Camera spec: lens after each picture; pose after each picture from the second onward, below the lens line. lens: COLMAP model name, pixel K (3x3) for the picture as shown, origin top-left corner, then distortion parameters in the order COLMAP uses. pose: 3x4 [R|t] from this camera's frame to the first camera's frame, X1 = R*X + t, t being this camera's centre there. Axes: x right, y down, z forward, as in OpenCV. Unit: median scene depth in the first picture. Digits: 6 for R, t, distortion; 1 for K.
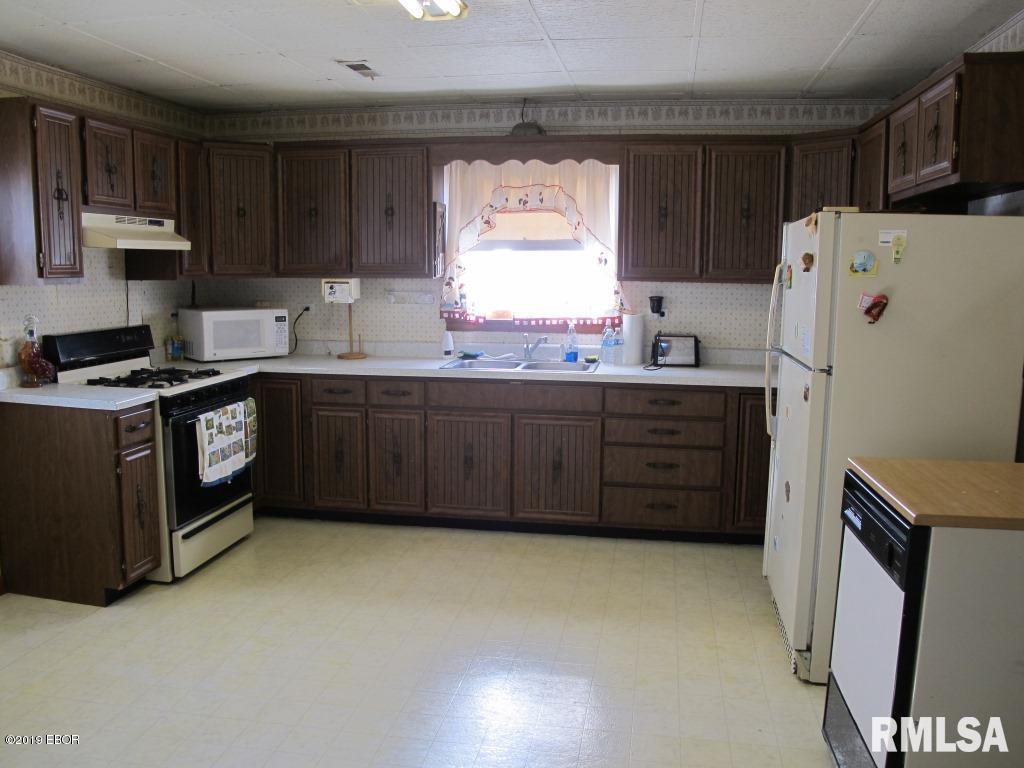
lens RADIAL K [[862.9, 0, 514.6], [0, 862.9, 386.7], [0, 0, 1]] dist [-0.147438, 0.115318]
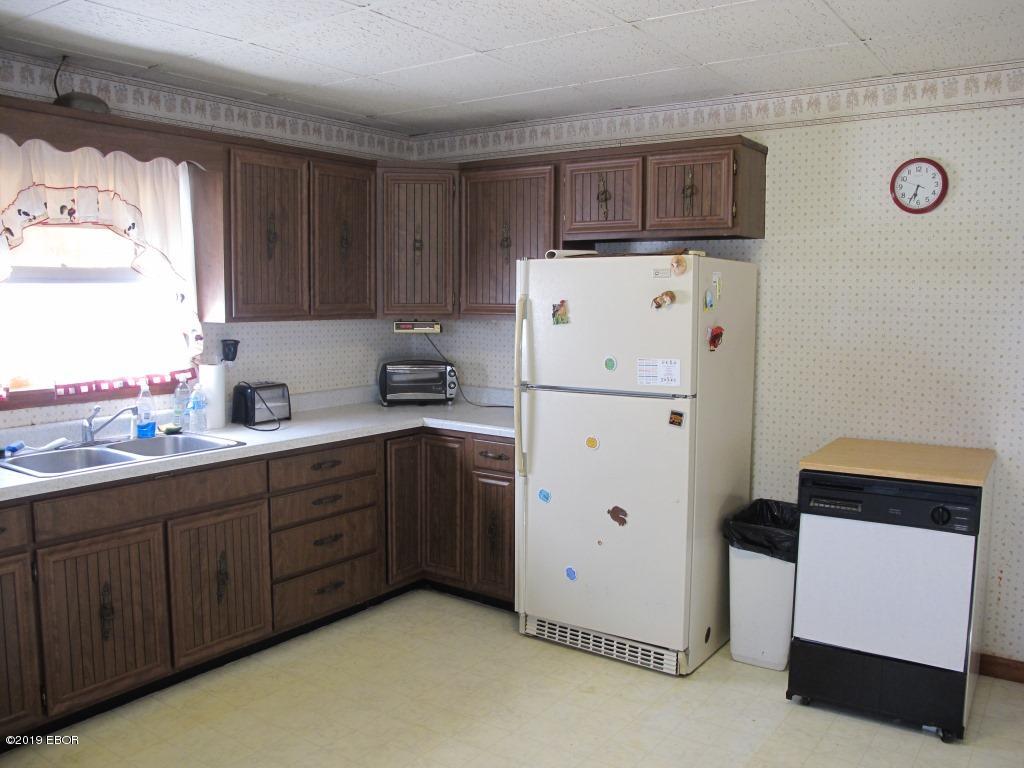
lens RADIAL K [[862.9, 0, 513.4], [0, 862.9, 386.1], [0, 0, 1]] dist [-0.147438, 0.115318]
pose [[0.426096, -0.100637, 0.899063, -0.473653], [0.124279, 0.990883, 0.052015, -0.075632], [-0.896101, 0.089571, 0.434719, 0.450291]]
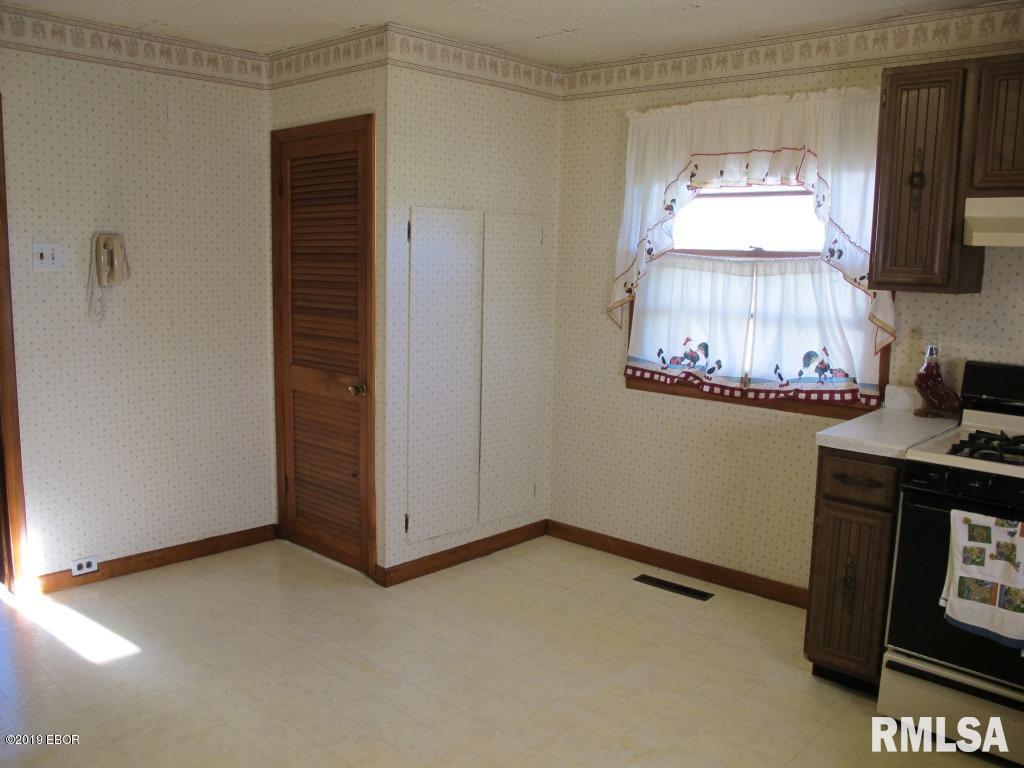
lens RADIAL K [[862.9, 0, 504.6], [0, 862.9, 391.8], [0, 0, 1]] dist [-0.147438, 0.115318]
pose [[-0.553369, 0.112135, -0.825353, 0.272538], [-0.141186, 0.963930, 0.225622, -0.123190], [0.820883, 0.241380, -0.517578, 0.880458]]
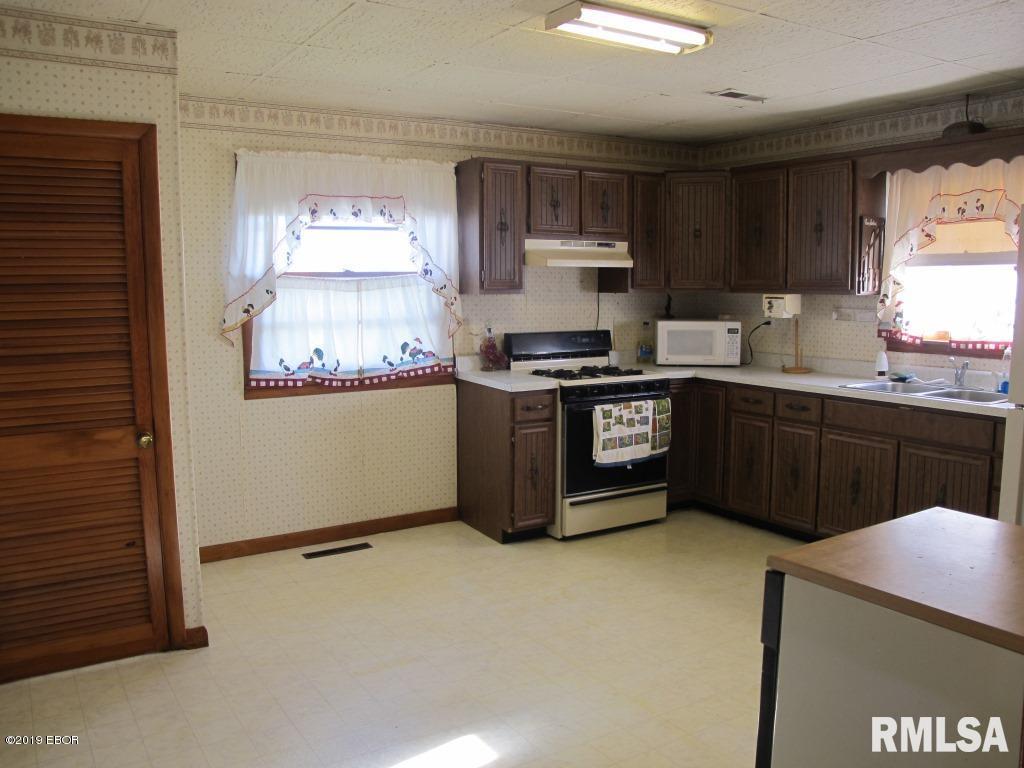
lens RADIAL K [[862.9, 0, 517.7], [0, 862.9, 388.9], [0, 0, 1]] dist [-0.147438, 0.115318]
pose [[0.666356, 0.080515, -0.741274, 0.388587], [-0.095666, 0.995168, 0.022095, -0.005033], [0.739471, 0.056192, 0.670839, 0.089163]]
